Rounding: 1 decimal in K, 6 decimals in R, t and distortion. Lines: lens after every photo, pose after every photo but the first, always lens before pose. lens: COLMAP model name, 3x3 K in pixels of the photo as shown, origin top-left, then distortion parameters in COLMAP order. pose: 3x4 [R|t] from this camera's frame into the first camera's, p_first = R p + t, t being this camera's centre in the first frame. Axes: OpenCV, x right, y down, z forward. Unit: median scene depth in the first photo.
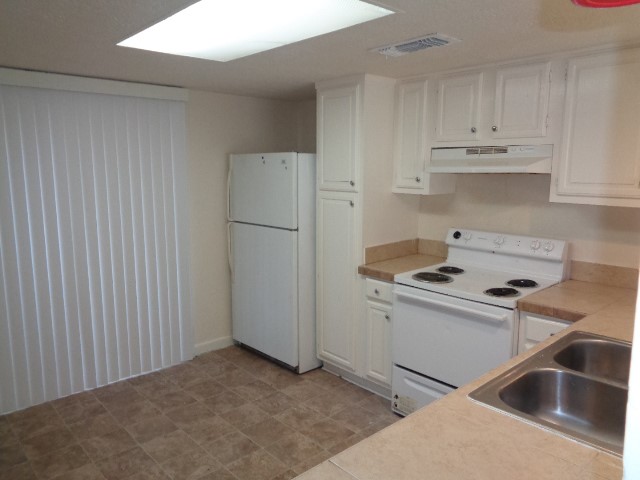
lens RADIAL K [[481.4, 0, 320.6], [0, 481.4, 242.2], [0, 0, 1]] dist [0.006579, 0.004733]
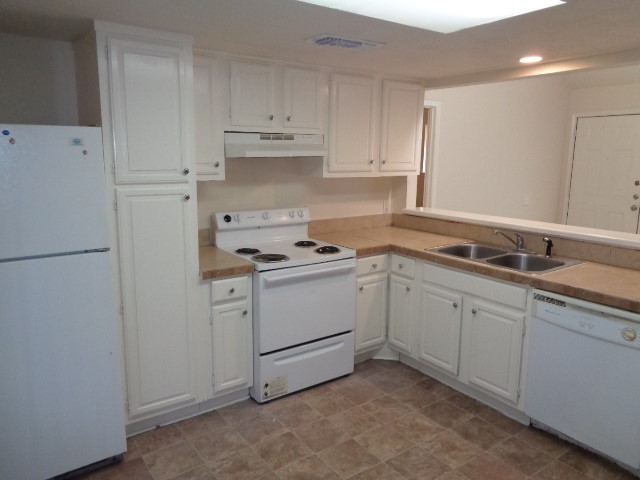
lens RADIAL K [[481.4, 0, 320.6], [0, 481.4, 242.2], [0, 0, 1]] dist [0.006579, 0.004733]
pose [[0.116295, -0.183563, 0.976104, -0.733342], [0.150326, 0.974704, 0.165390, -0.110880], [-0.981773, 0.127500, 0.140948, 0.709263]]
